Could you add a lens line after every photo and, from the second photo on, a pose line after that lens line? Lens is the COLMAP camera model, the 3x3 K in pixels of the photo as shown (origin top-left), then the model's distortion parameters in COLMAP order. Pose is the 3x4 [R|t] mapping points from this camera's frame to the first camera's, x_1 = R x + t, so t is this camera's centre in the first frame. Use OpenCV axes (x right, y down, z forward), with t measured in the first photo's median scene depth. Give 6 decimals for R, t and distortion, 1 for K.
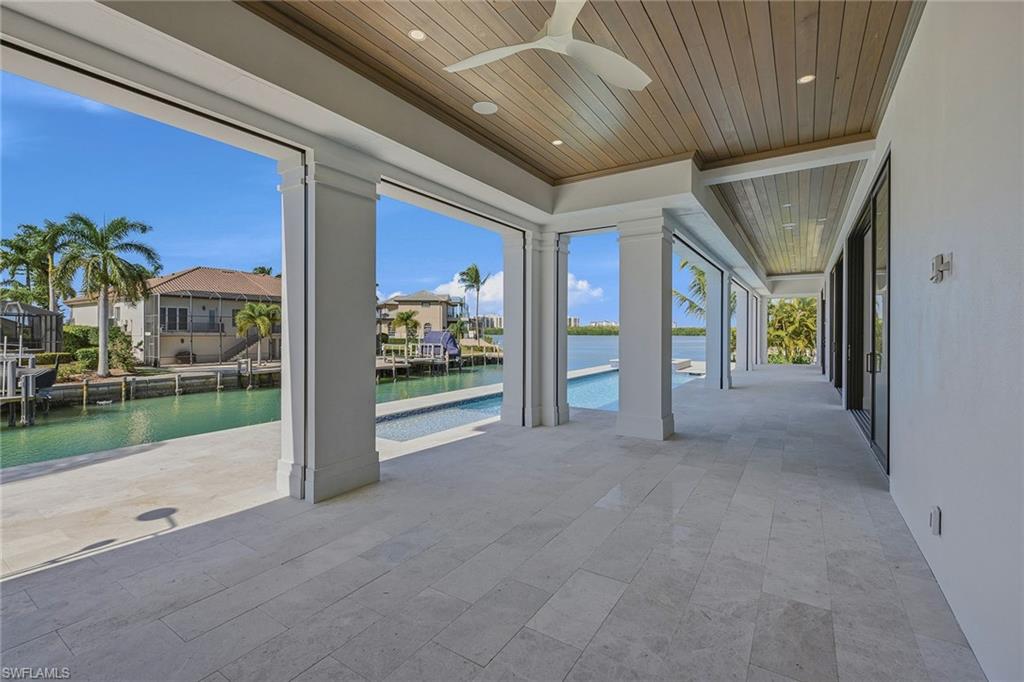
lens RADIAL K [[447.1, 0, 518.0], [0, 447.1, 339.4], [0, 0, 1]] dist [0.001932, -0.000036]
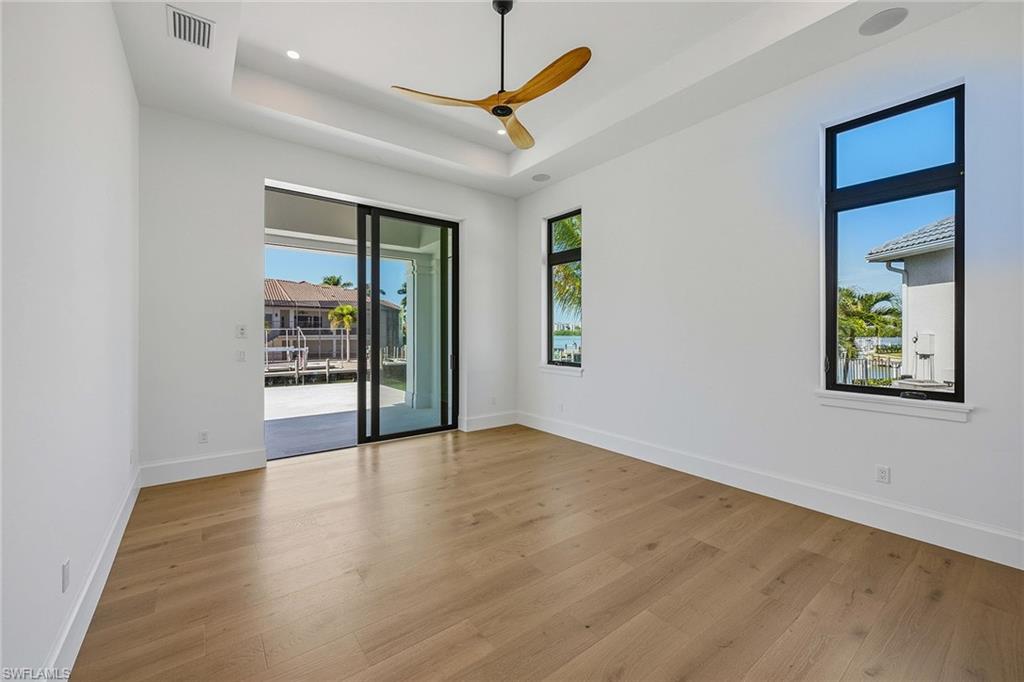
lens RADIAL K [[403.1, 0, 509.4], [0, 403.1, 338.2], [0, 0, 1]] dist [-0.021338, -0.000181]
pose [[0.946418, 0.001028, -0.322944, 0.254337], [-0.001410, 0.999999, -0.000951, -0.006697], [0.322943, 0.001355, 0.946418, 0.251265]]
